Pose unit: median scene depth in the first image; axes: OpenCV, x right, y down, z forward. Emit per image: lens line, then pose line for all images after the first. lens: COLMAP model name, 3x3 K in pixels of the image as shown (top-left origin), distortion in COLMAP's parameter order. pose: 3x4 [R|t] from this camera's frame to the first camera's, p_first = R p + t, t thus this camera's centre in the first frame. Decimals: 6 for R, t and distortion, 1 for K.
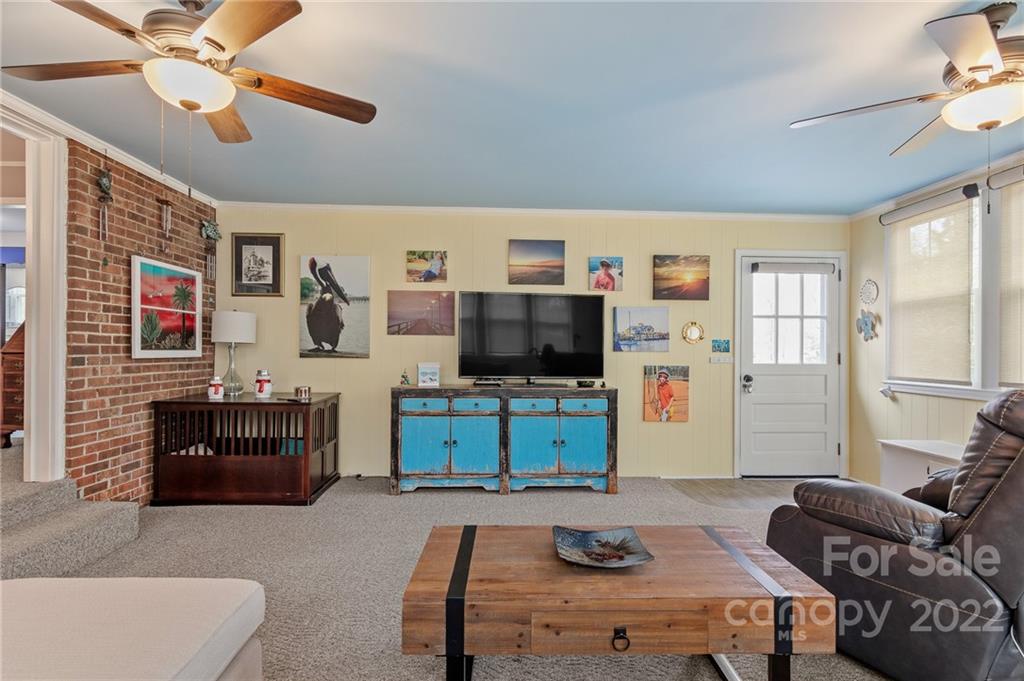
lens RADIAL K [[527.9, 0, 513.3], [0, 527.9, 344.9], [0, 0, 1]] dist [-0.002519, -0.001008]
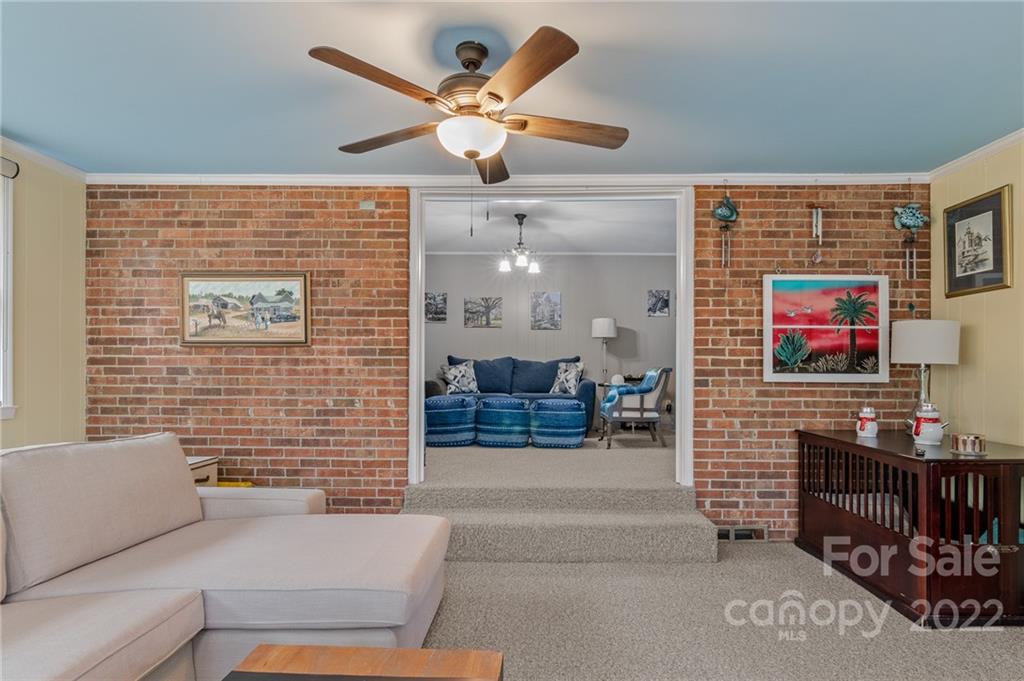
lens RADIAL K [[527.9, 0, 515.1], [0, 527.9, 366.0], [0, 0, 1]] dist [-0.002519, -0.001008]
pose [[-0.051648, -0.013221, -0.998578, 0.260560], [0.003131, 0.999905, -0.013401, 0.008018], [0.998660, -0.003819, -0.051602, 0.585808]]
